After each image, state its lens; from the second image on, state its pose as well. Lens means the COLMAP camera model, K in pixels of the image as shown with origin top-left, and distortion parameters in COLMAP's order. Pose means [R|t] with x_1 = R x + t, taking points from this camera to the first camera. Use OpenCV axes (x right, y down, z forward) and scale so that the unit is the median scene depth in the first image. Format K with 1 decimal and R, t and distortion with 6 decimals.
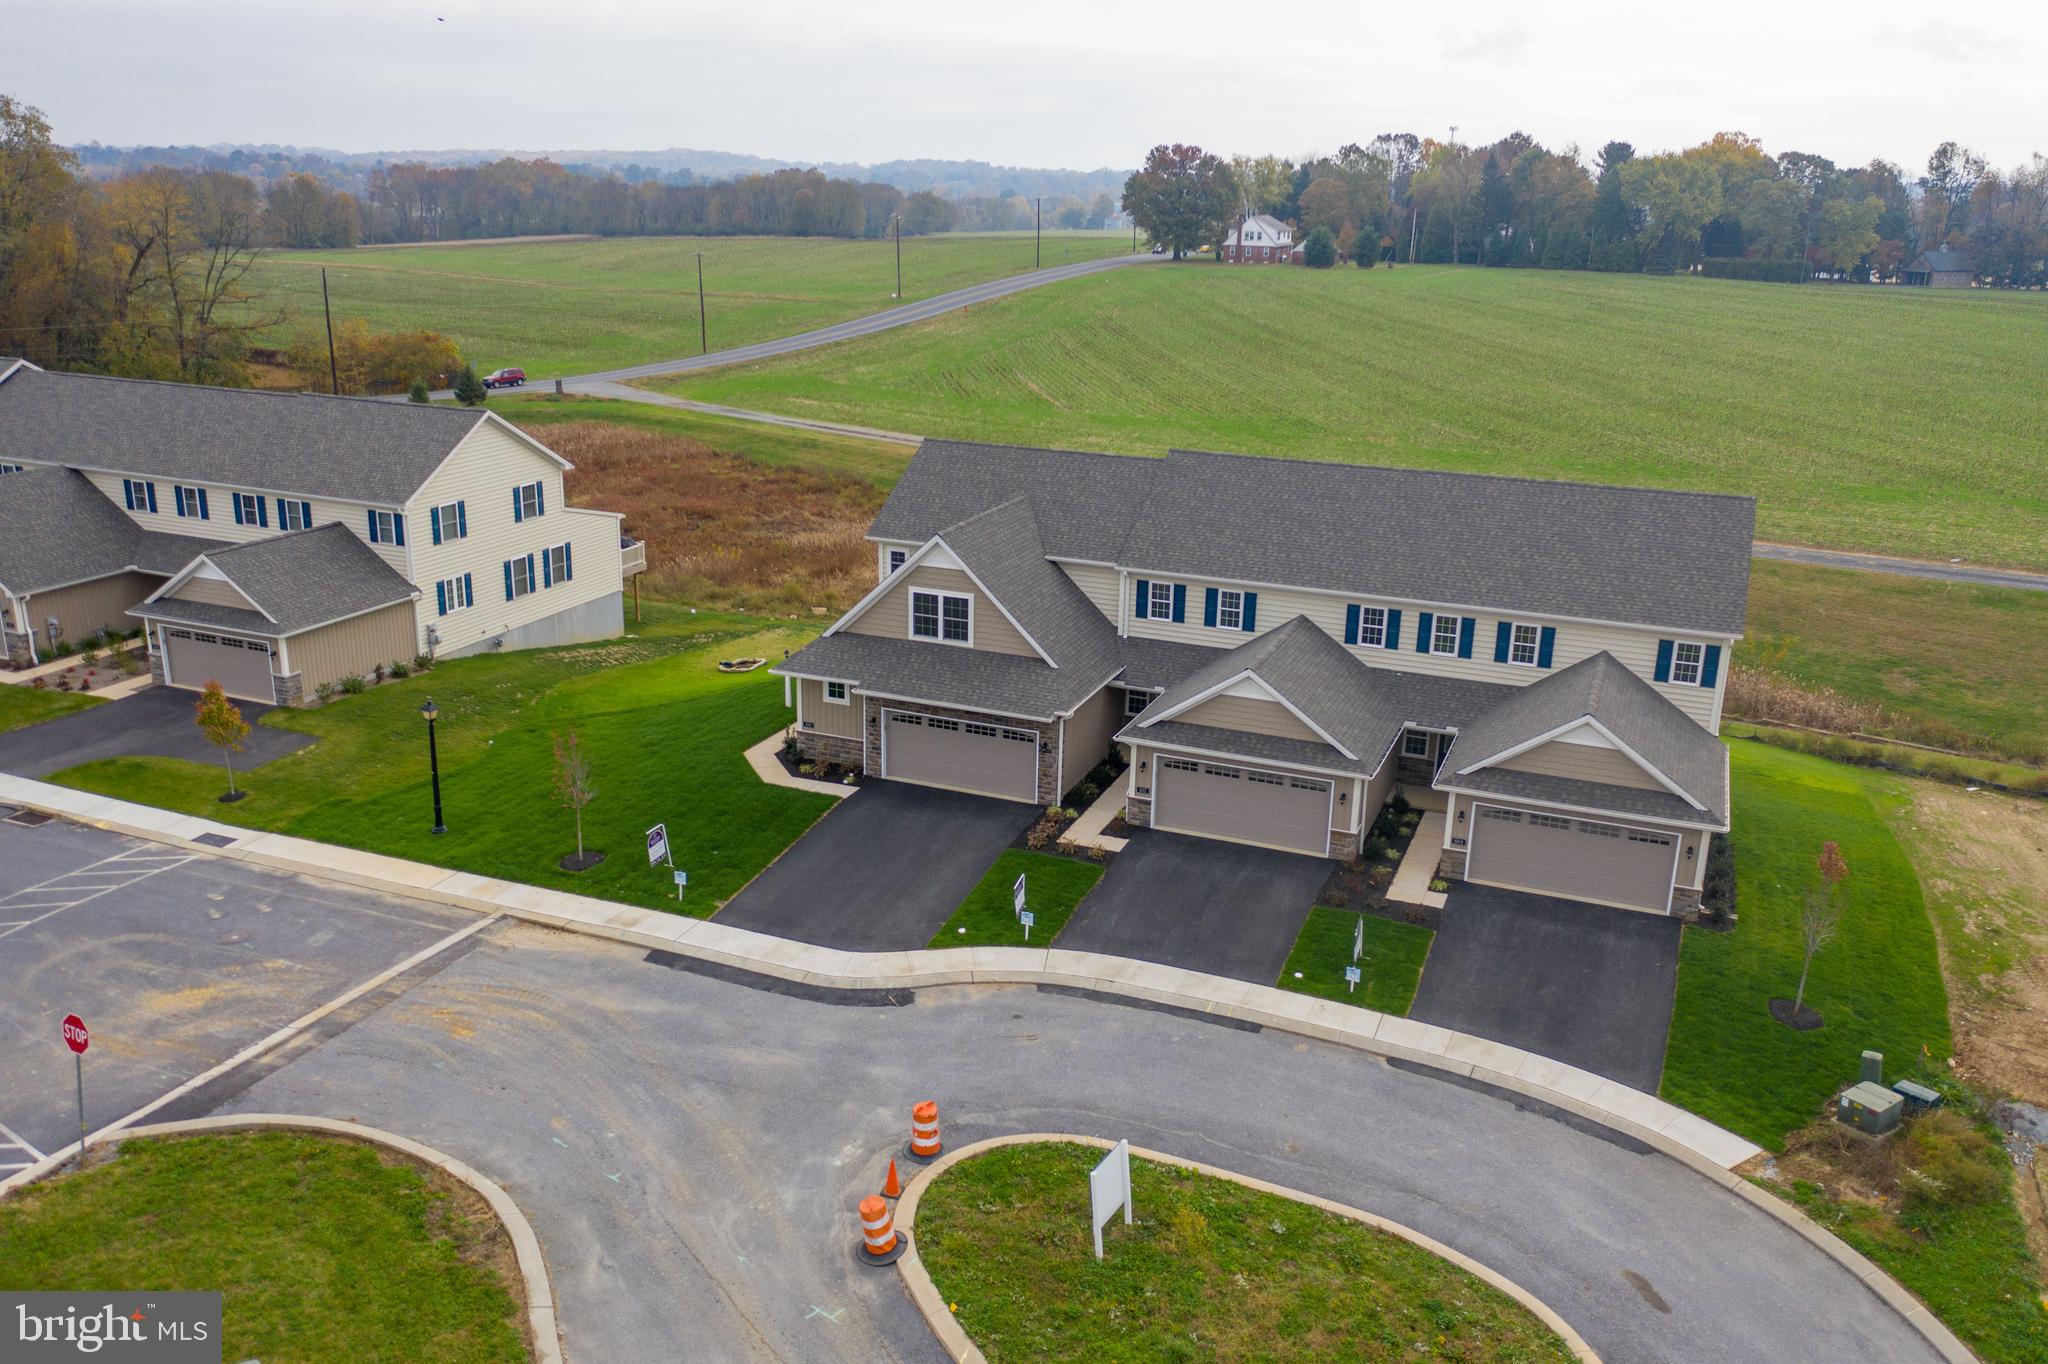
lens RADIAL K [[1627.7, 0, 1021.5], [0, 1627.7, 691.6], [0, 0, 1]] dist [0.004134, 0.004500]
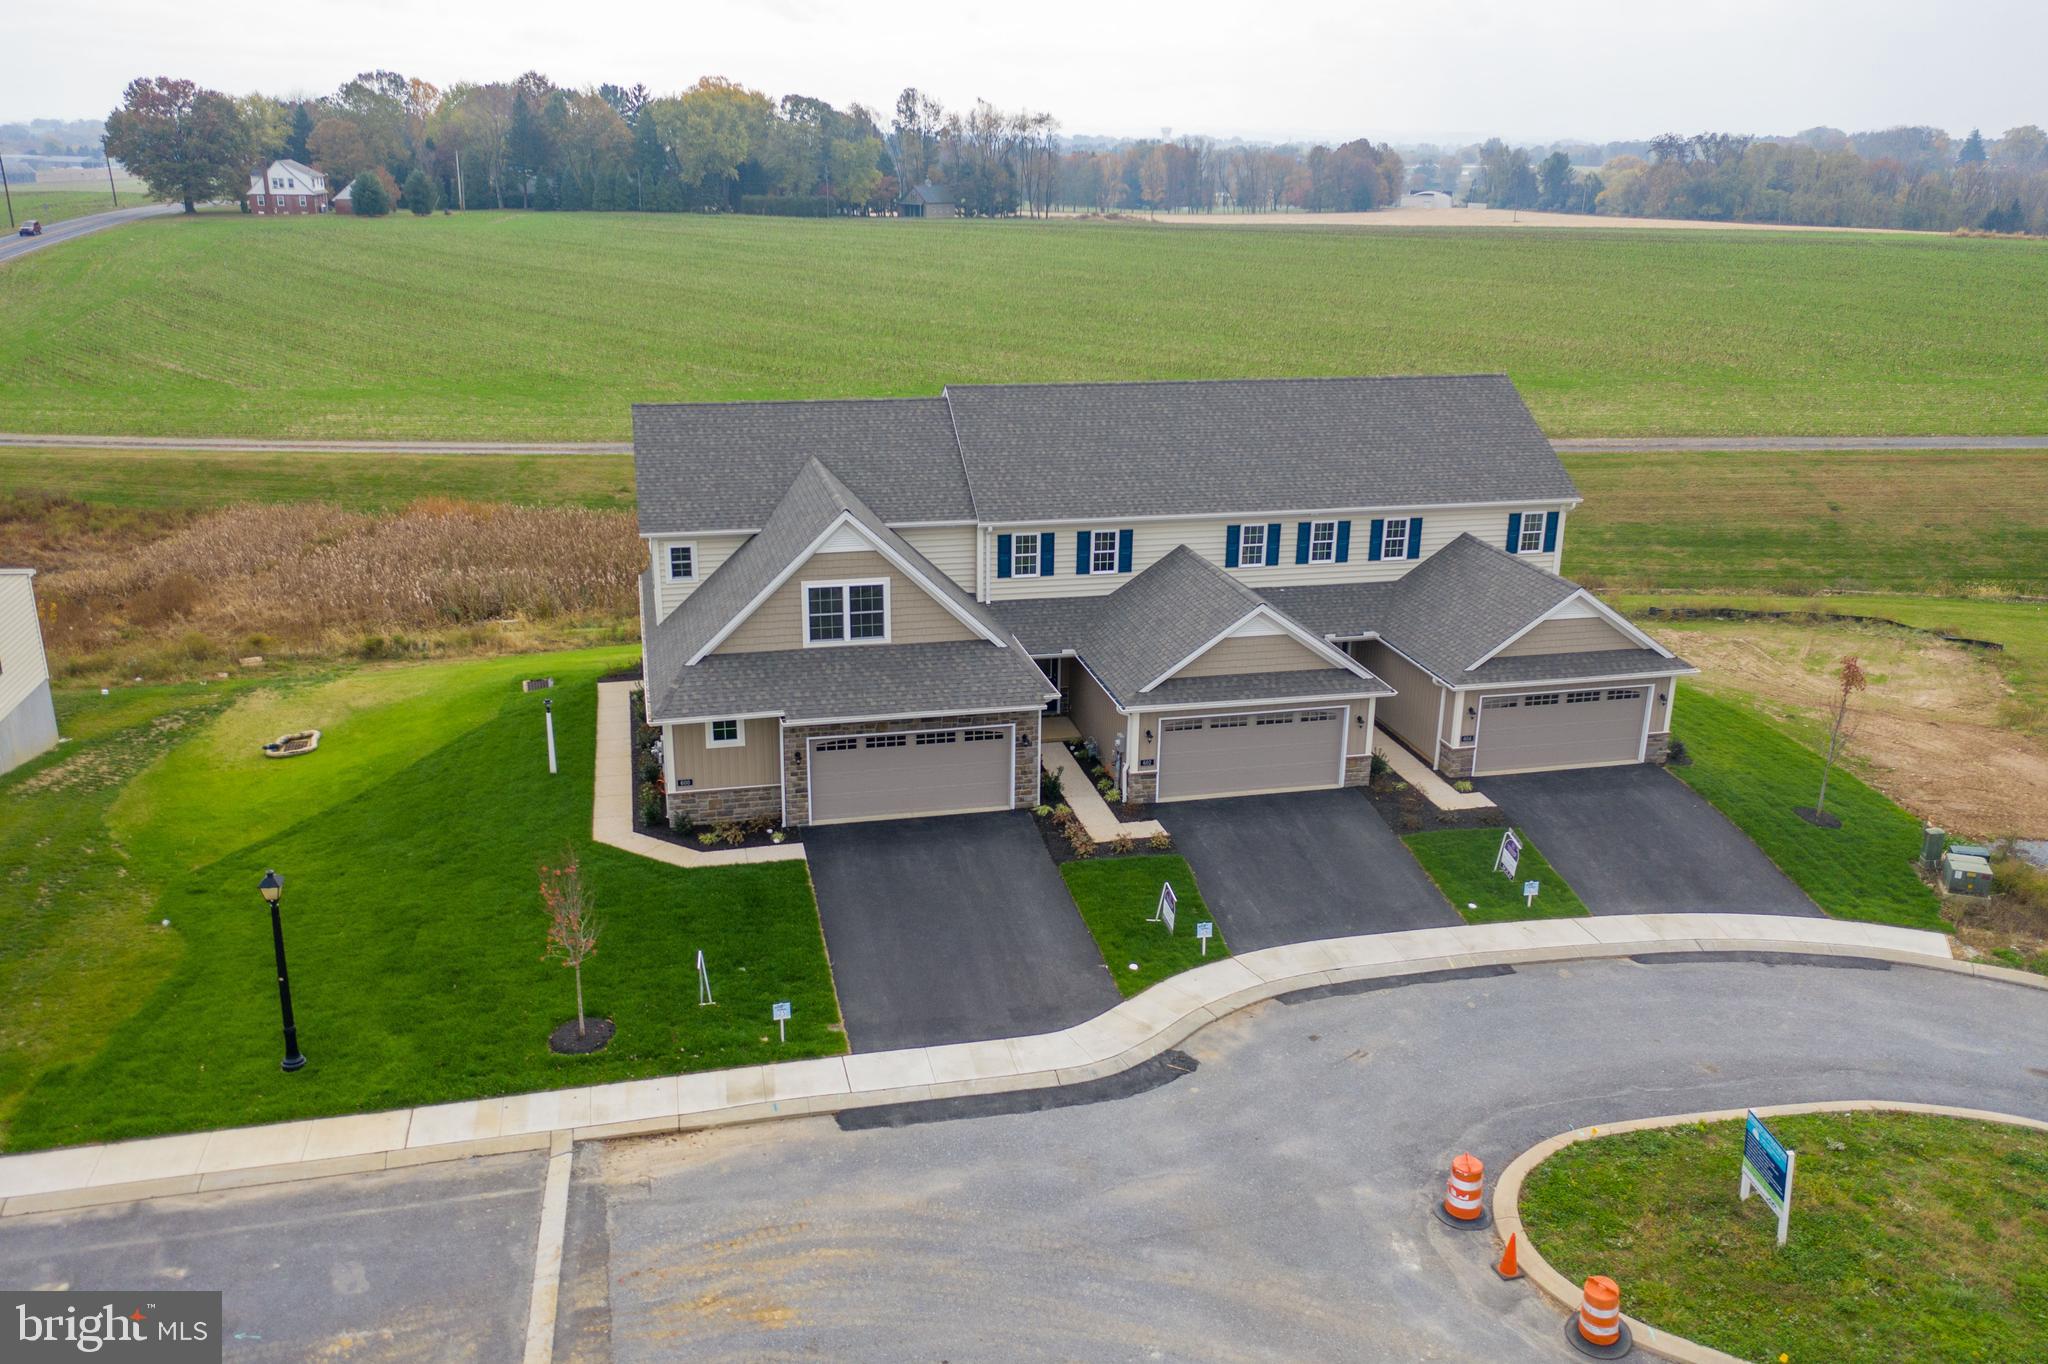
lens RADIAL K [[1627.7, 0, 1021.5], [0, 1627.7, 691.6], [0, 0, 1]] dist [0.004134, 0.004500]
pose [[0.813079, -0.195283, 0.548422, -0.430641], [0.179677, 0.980247, 0.082662, -0.058844], [-0.553731, 0.031328, 0.832106, 0.283409]]
